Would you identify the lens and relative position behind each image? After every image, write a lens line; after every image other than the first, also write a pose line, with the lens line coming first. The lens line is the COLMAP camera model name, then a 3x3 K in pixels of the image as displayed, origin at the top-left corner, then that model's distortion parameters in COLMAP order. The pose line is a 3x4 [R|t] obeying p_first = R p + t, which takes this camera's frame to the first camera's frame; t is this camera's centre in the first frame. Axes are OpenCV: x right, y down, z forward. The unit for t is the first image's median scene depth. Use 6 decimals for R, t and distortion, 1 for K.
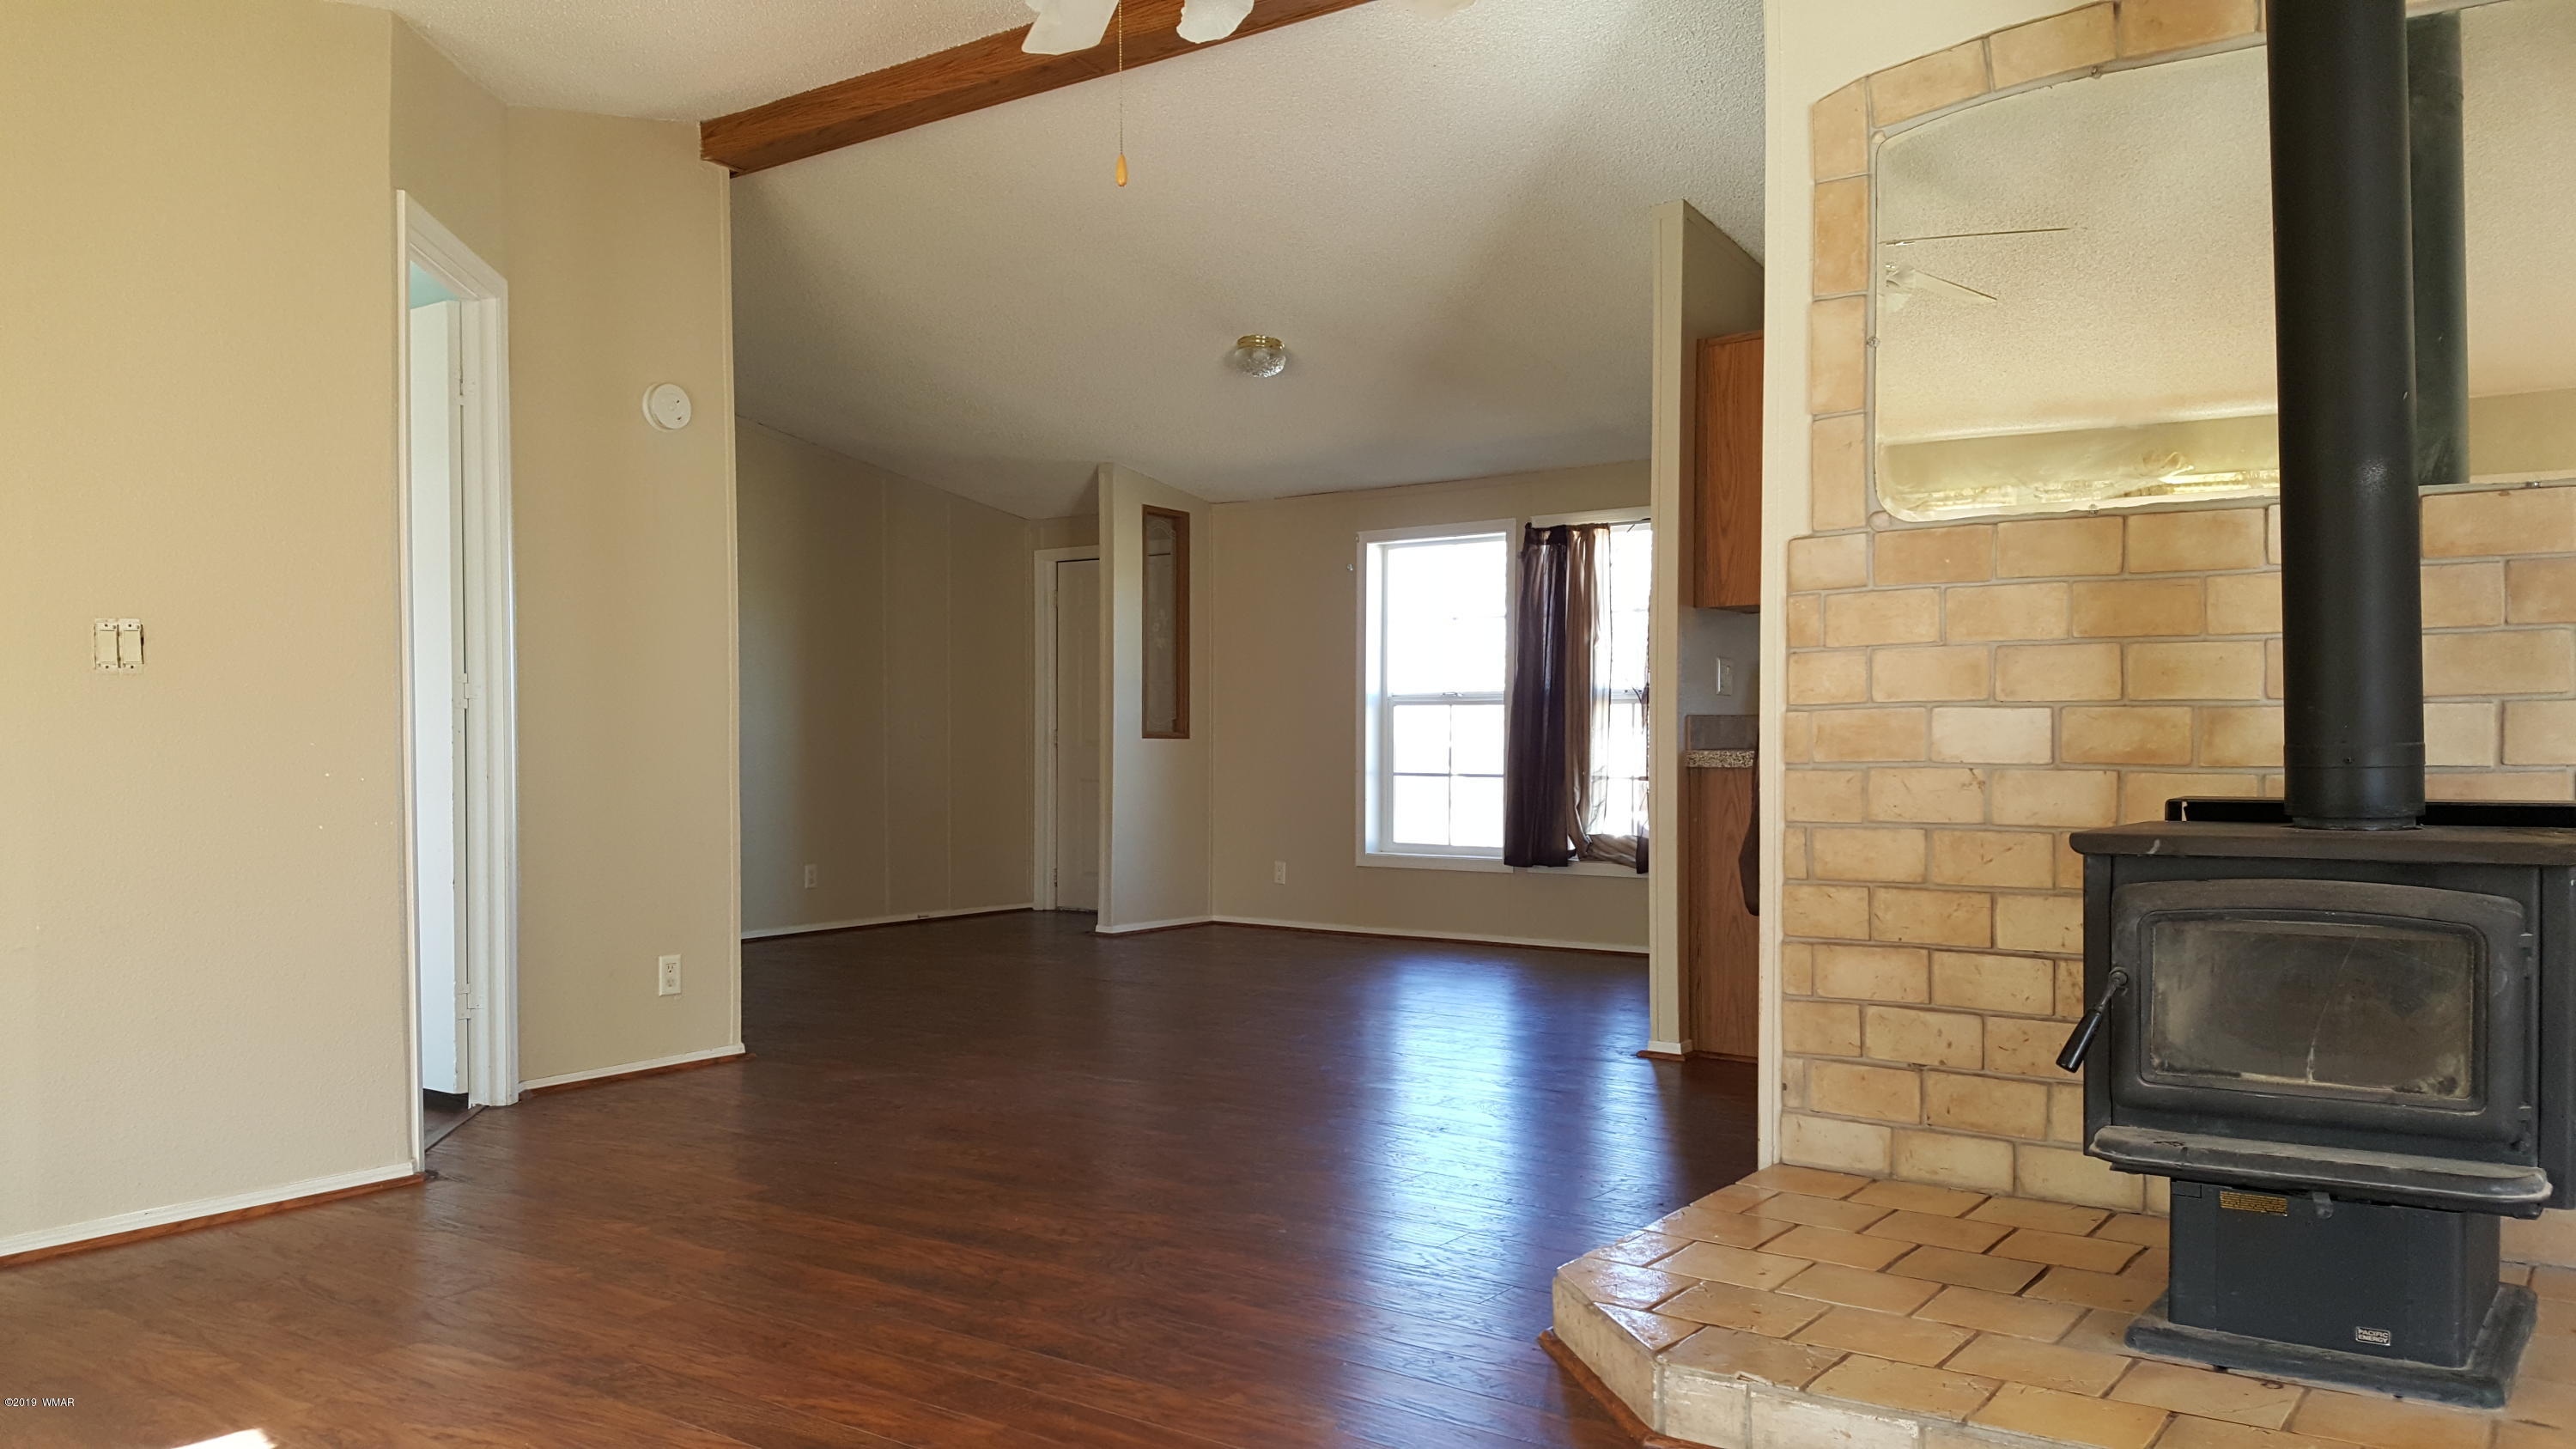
lens RADIAL K [[1990.7, 0, 1290.1], [0, 1990.7, 746.7], [0, 0, 1]] dist [0.126567, -0.258772]
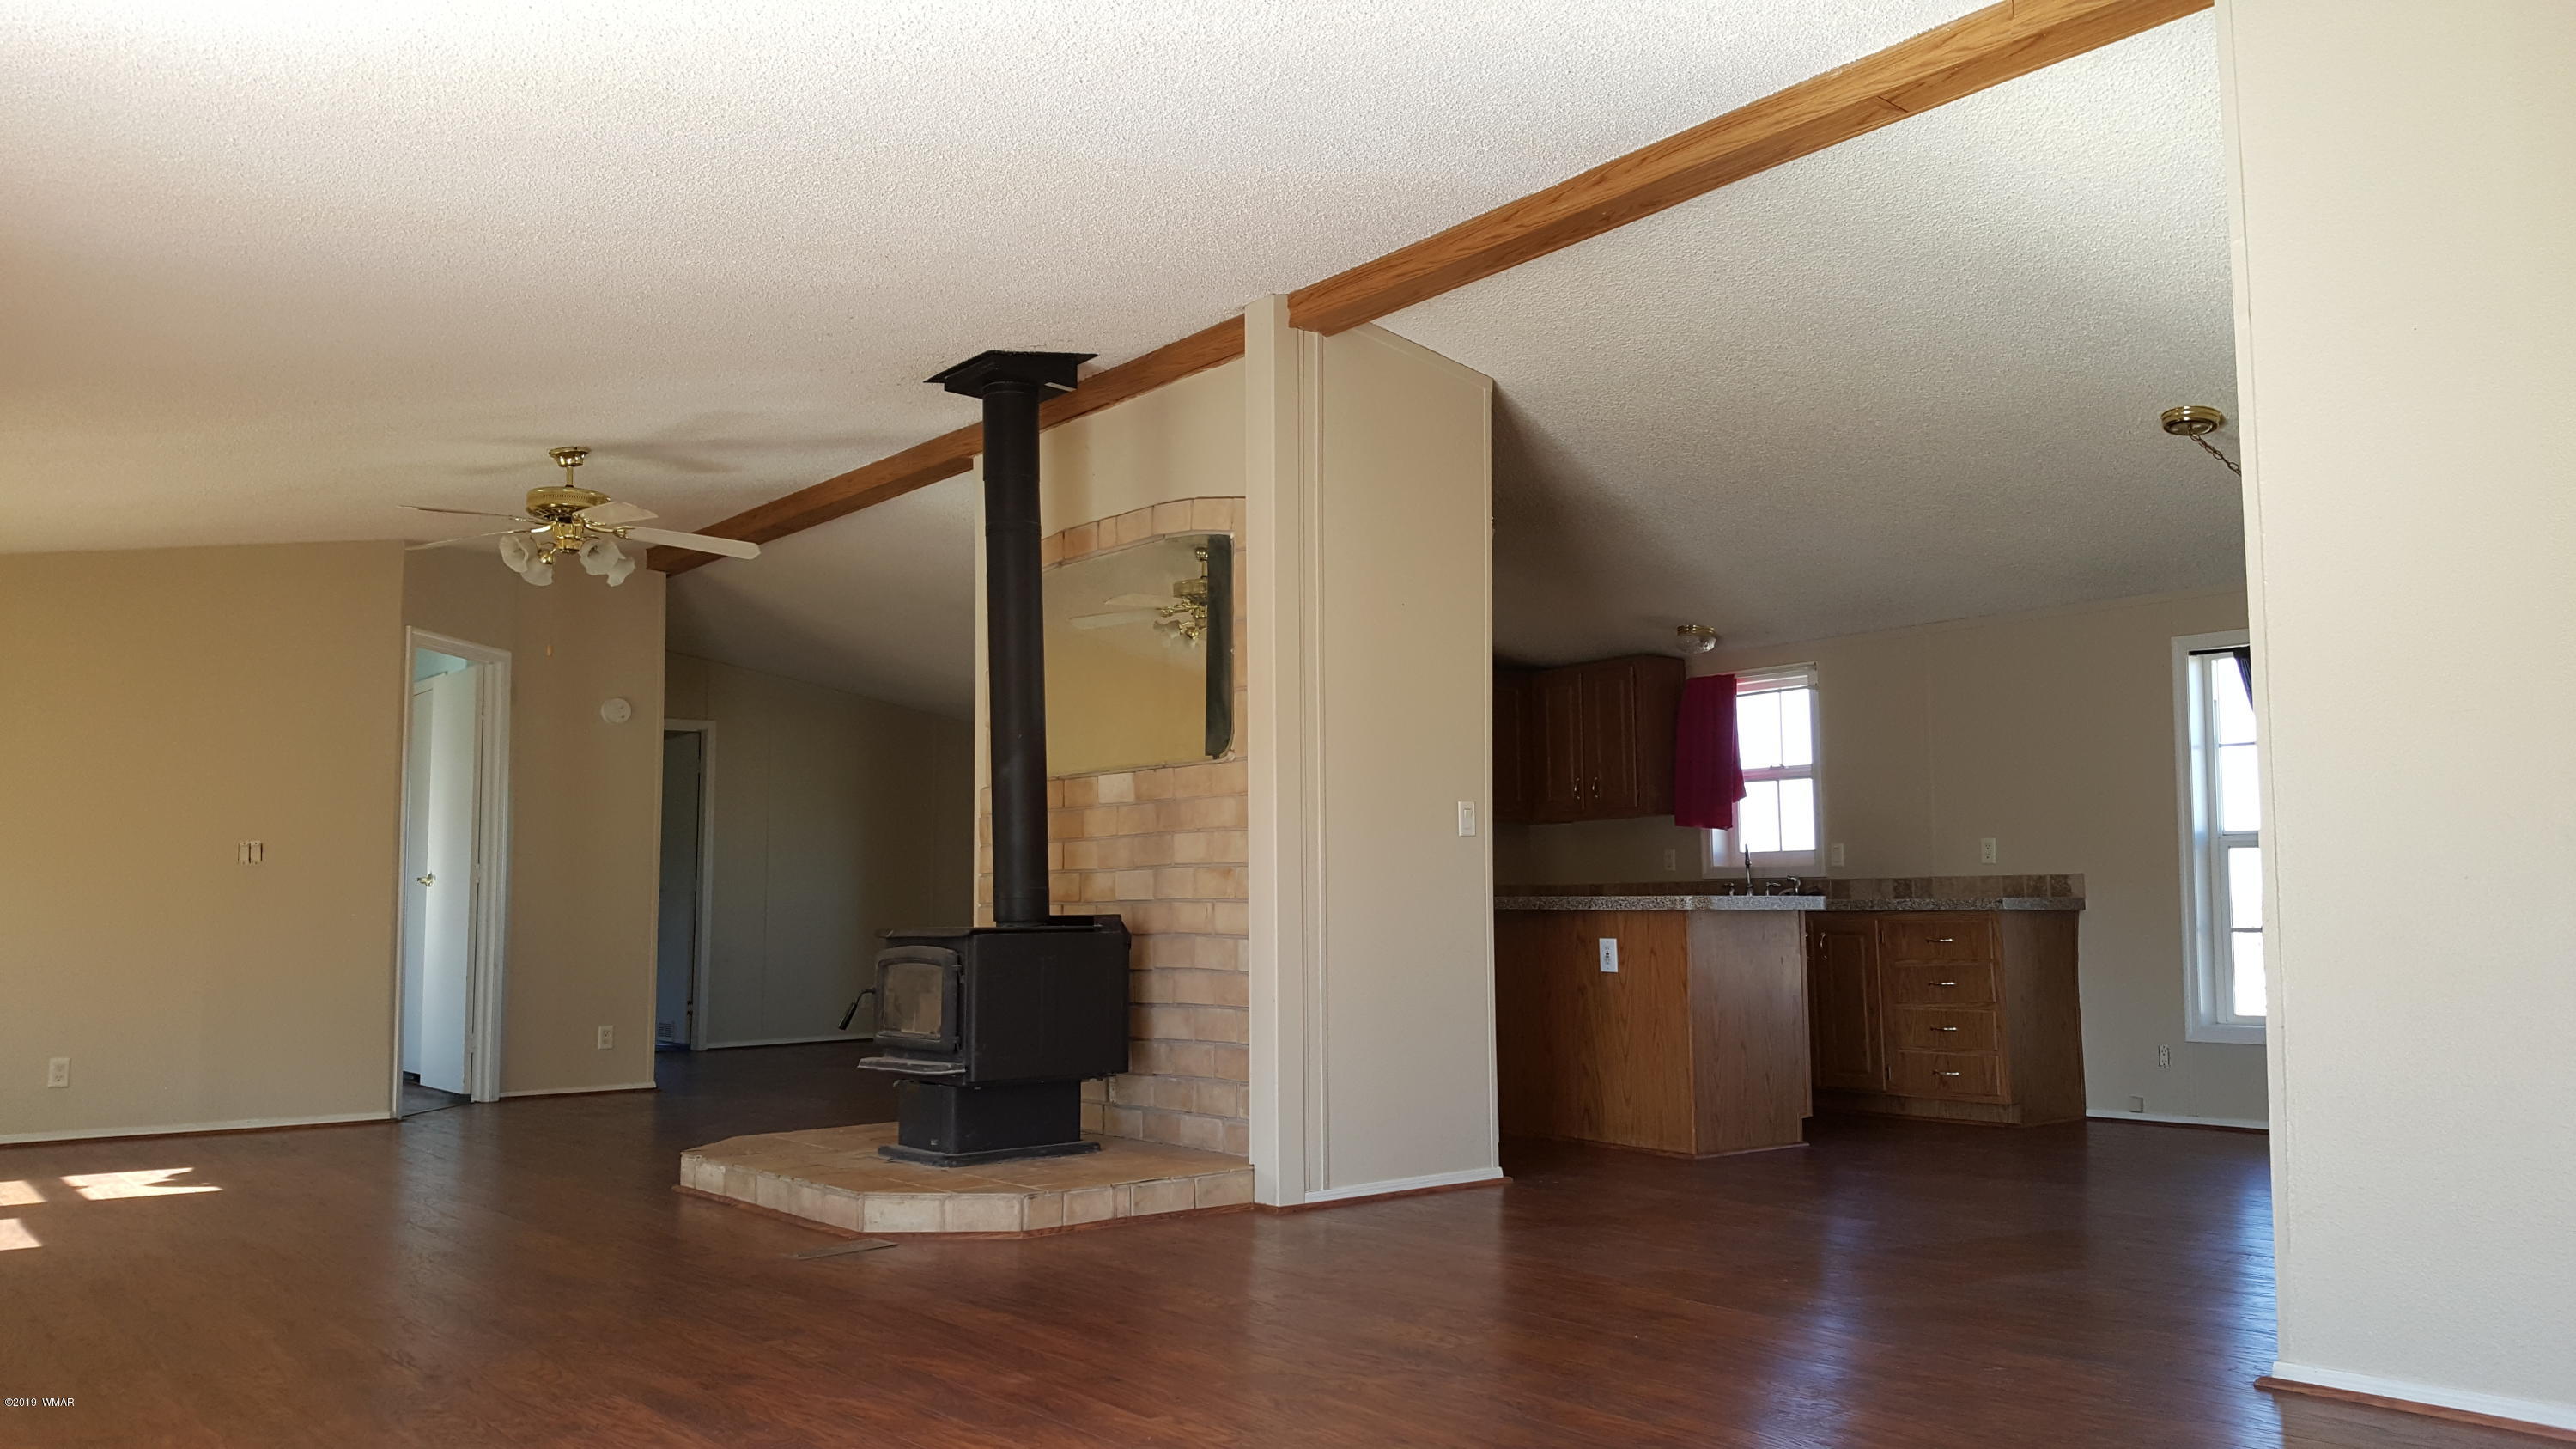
lens RADIAL K [[2008.9, 0, 1293.1], [0, 2008.9, 737.9], [0, 0, 1]] dist [0.142122, -0.270728]
pose [[0.965042, -0.023850, -0.261008, 1.096794], [-0.001123, 0.995466, -0.095113, 0.034601], [0.262093, 0.092082, 0.960640, -0.837158]]
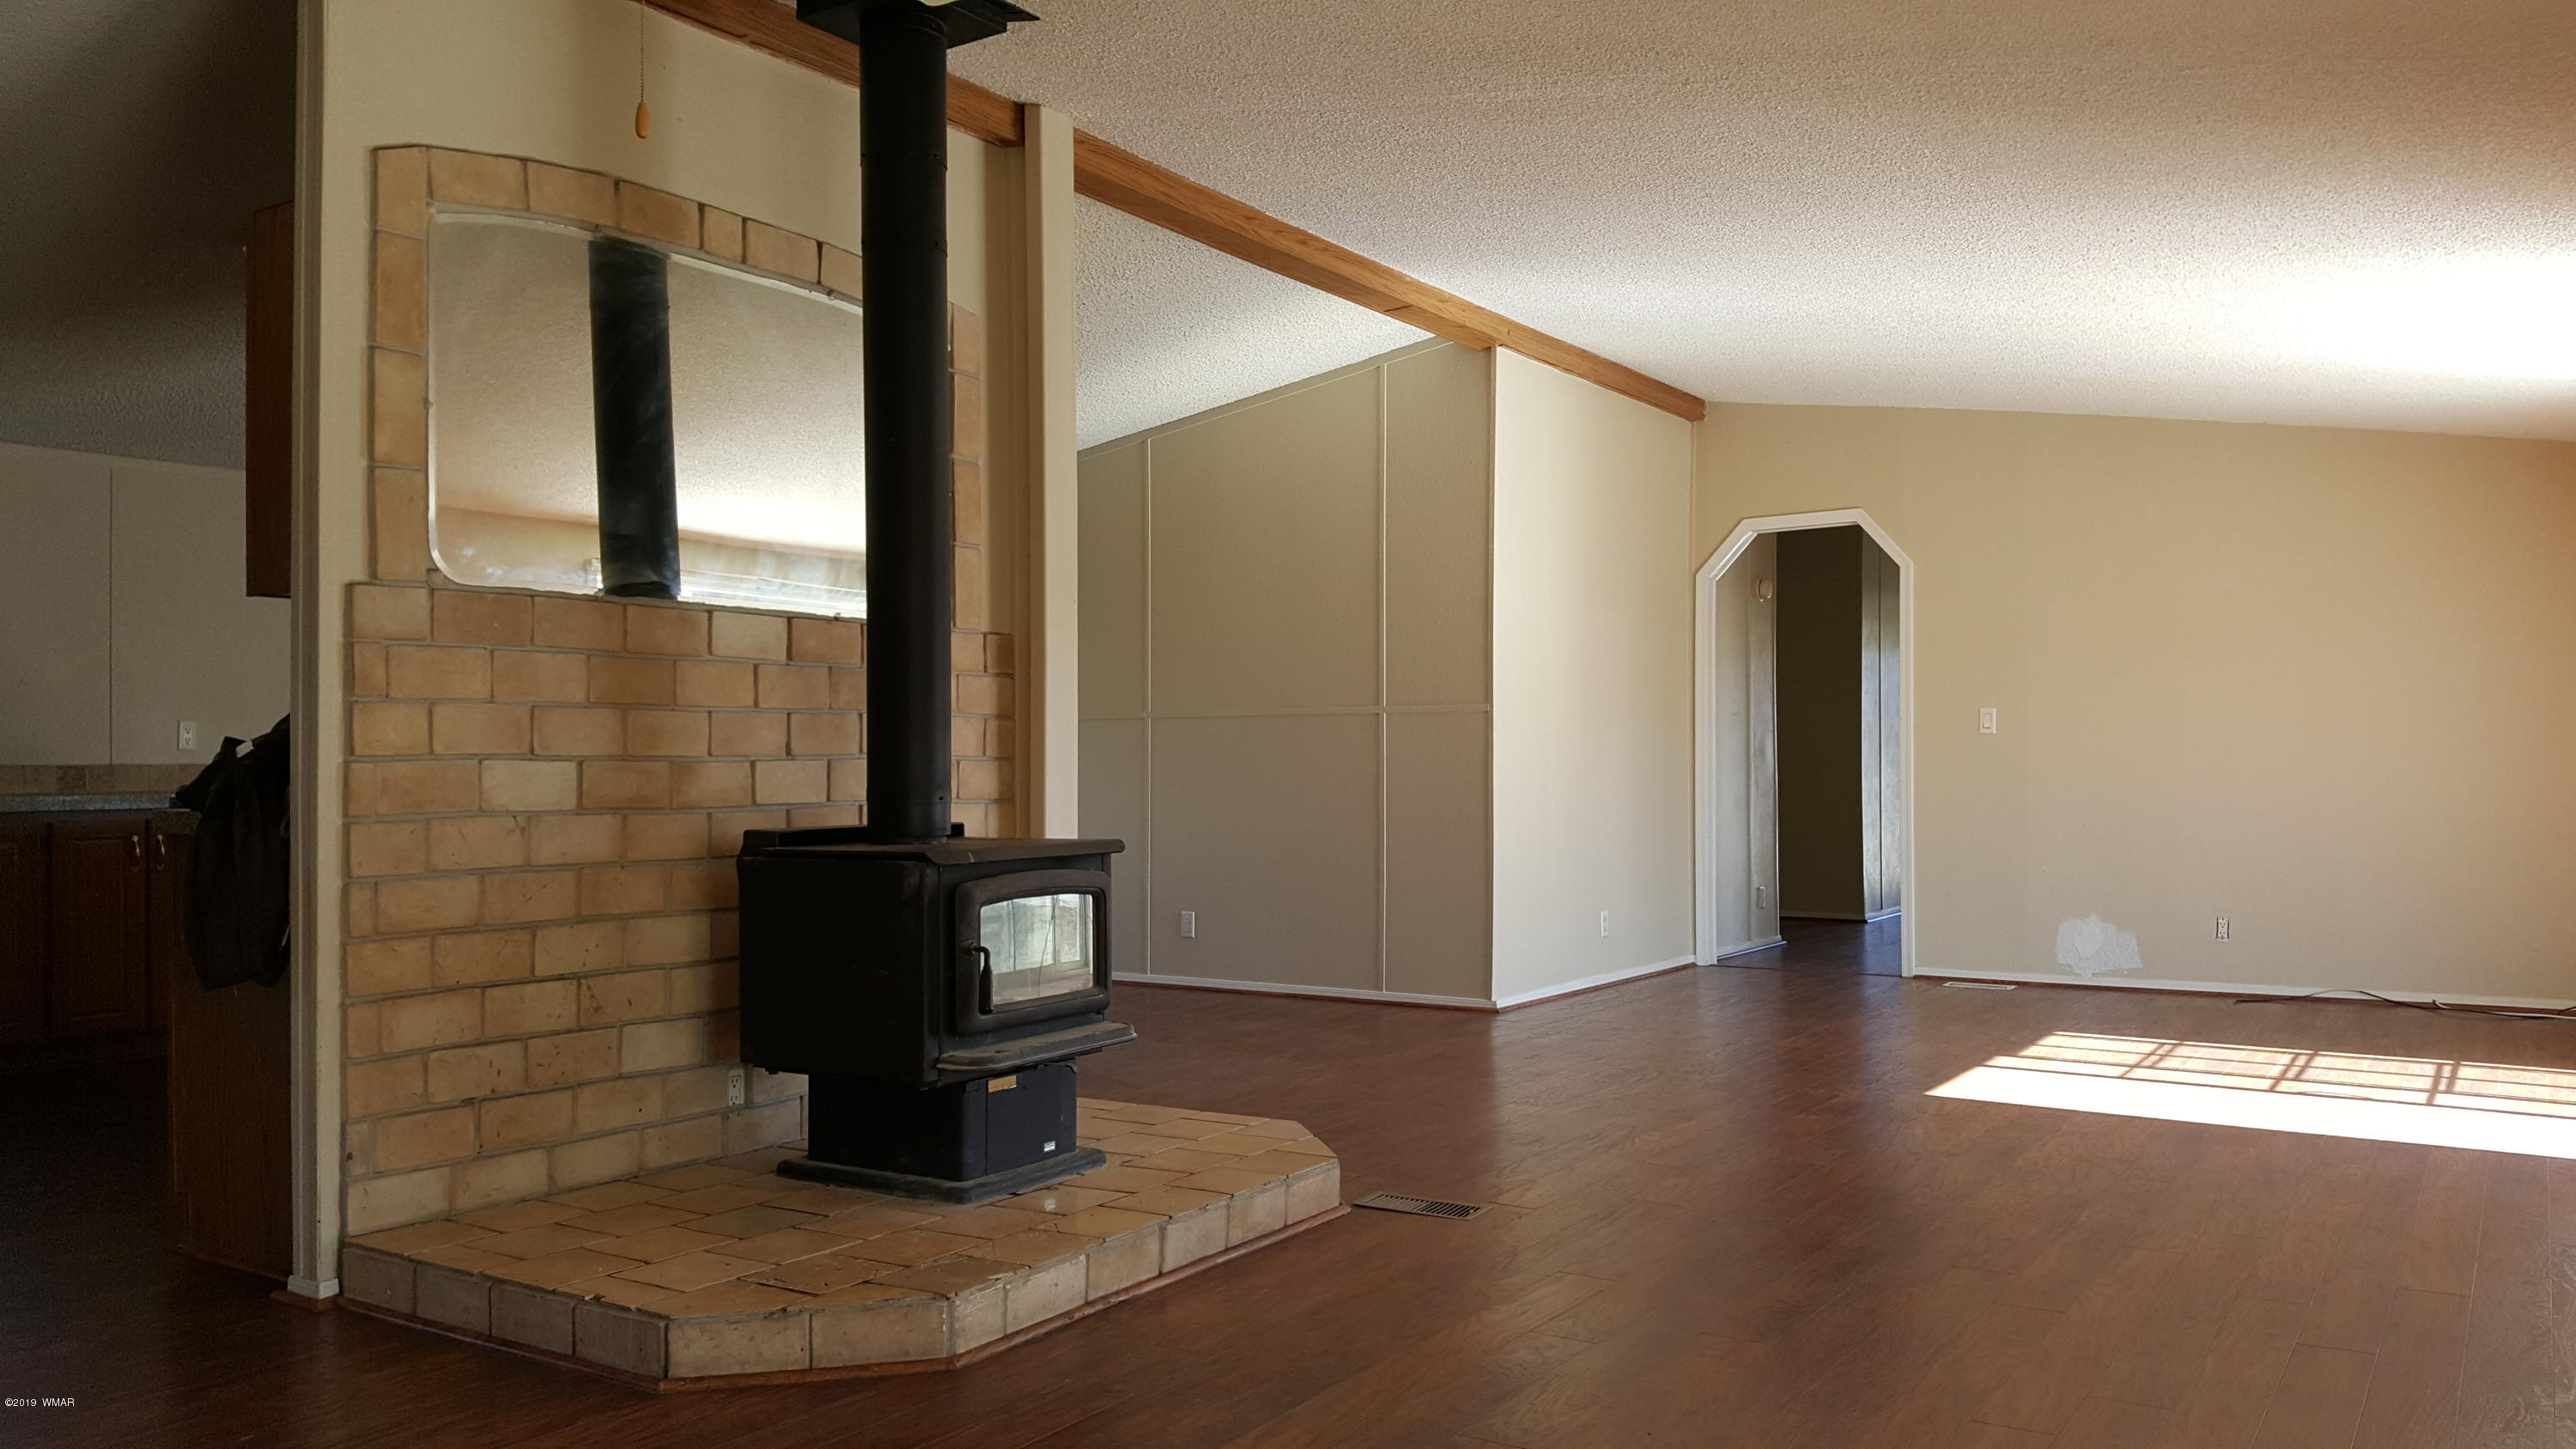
lens RADIAL K [[1990.7, 0, 1290.1], [0, 1990.7, 746.7], [0, 0, 1]] dist [0.126567, -0.258772]
pose [[-0.075549, 0.014617, 0.997035, -0.780468], [0.014093, 0.999808, -0.013590, -0.005975], [-0.997042, 0.013024, -0.075741, 0.653078]]
